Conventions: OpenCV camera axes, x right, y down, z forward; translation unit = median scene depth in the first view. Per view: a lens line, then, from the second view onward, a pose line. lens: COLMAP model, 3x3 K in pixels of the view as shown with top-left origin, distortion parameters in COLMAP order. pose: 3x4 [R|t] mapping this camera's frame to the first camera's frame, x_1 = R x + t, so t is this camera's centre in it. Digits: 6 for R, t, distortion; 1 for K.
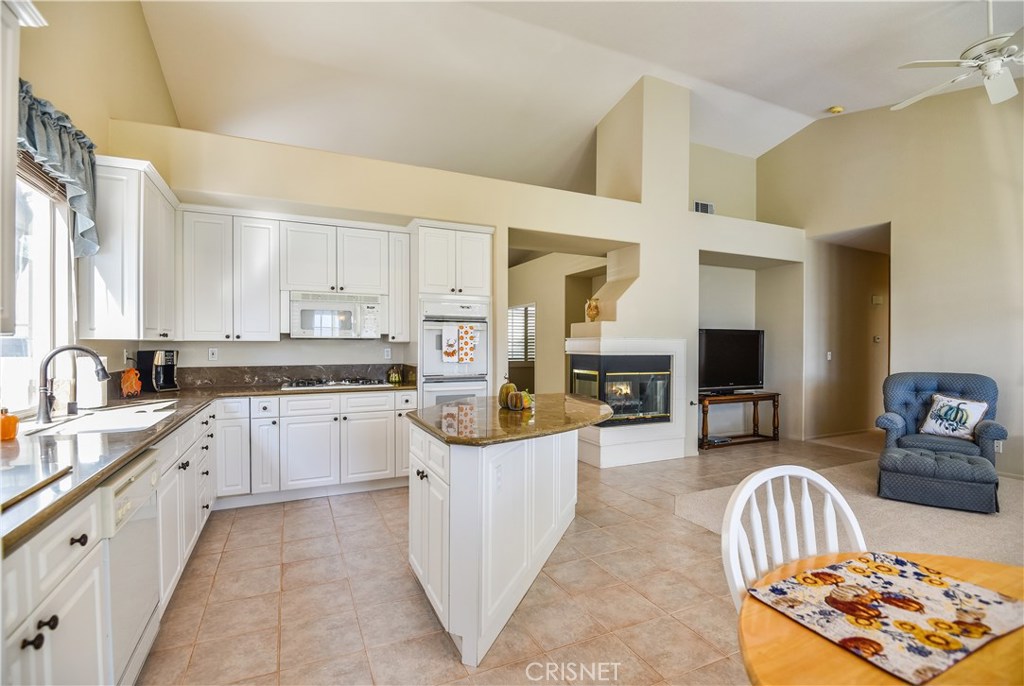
lens RADIAL K [[469.7, 0, 512.0], [0, 469.7, 343.0], [0, 0, 1]] dist [-0.001121, -0.000176]
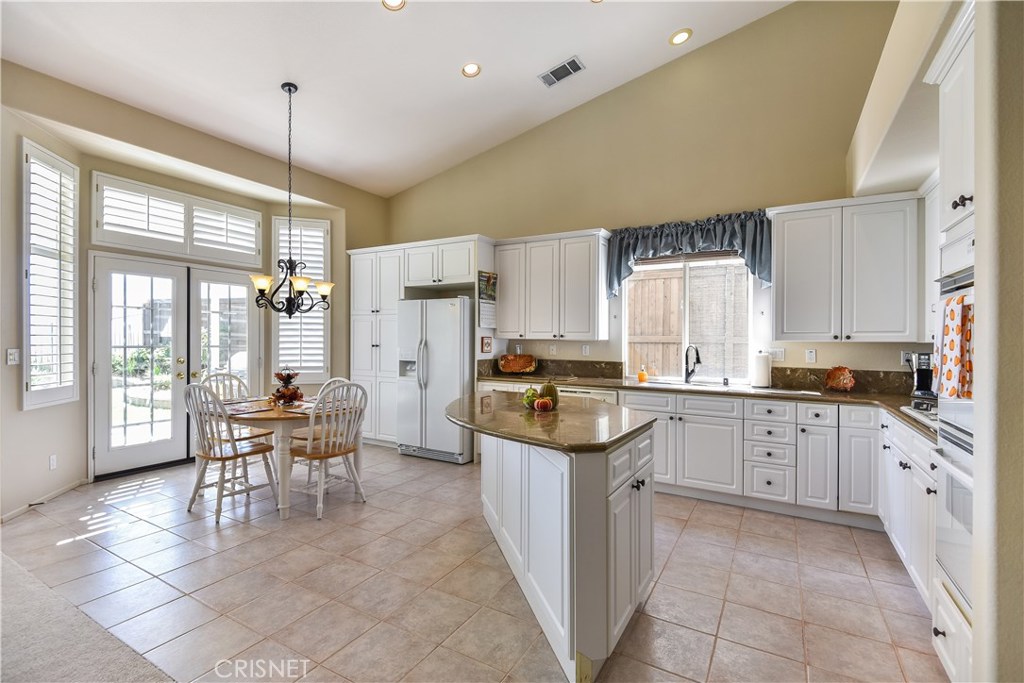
lens RADIAL K [[469.7, 0, 512.0], [0, 469.7, 341.5], [0, 0, 1]] dist [-0.001121, -0.000176]
pose [[-0.821519, -0.008891, -0.570111, 0.572078], [-0.011992, 0.999927, 0.001686, 0.000511], [0.570055, 0.008222, -0.821566, 1.649882]]
